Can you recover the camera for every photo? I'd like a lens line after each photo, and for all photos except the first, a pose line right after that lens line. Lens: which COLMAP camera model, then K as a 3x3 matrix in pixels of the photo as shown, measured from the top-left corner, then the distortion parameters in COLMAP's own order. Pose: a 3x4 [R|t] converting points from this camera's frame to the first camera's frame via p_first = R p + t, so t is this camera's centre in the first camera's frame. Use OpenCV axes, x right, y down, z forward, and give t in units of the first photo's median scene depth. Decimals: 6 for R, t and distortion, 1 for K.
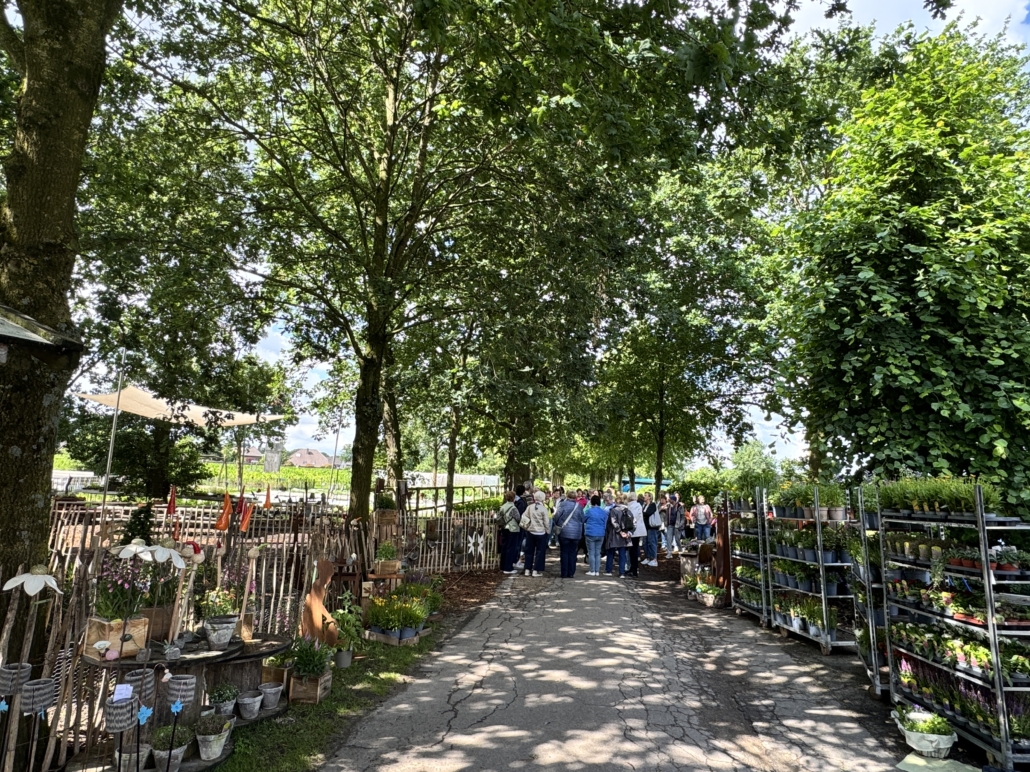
lens RADIAL K [[655.2, 0, 515.0], [0, 655.2, 384.2], [0, 0, 1]] dist [-0.000194, -0.000016]
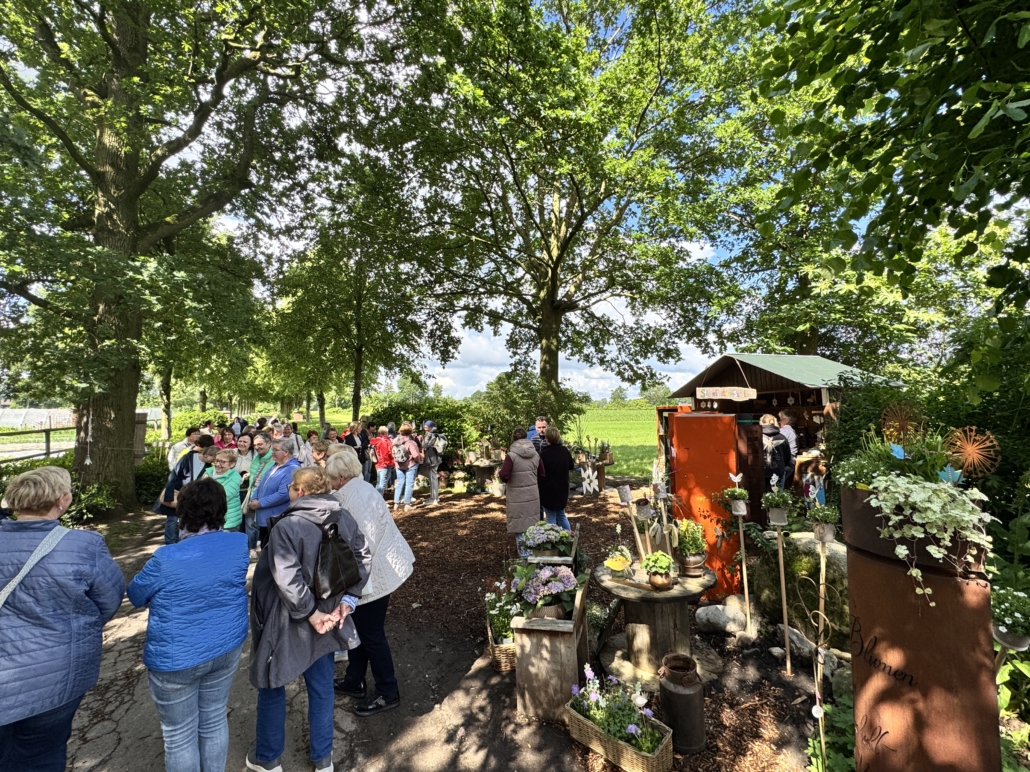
lens RADIAL K [[460.0, 0, 521.4], [0, 460.0, 388.5], [0, 0, 1]] dist [0.001119, -0.000041]
pose [[0.828526, -0.040262, 0.558502, 0.062484], [-0.025871, 0.993594, 0.110005, 0.056320], [-0.559353, -0.105591, 0.822177, 0.389820]]
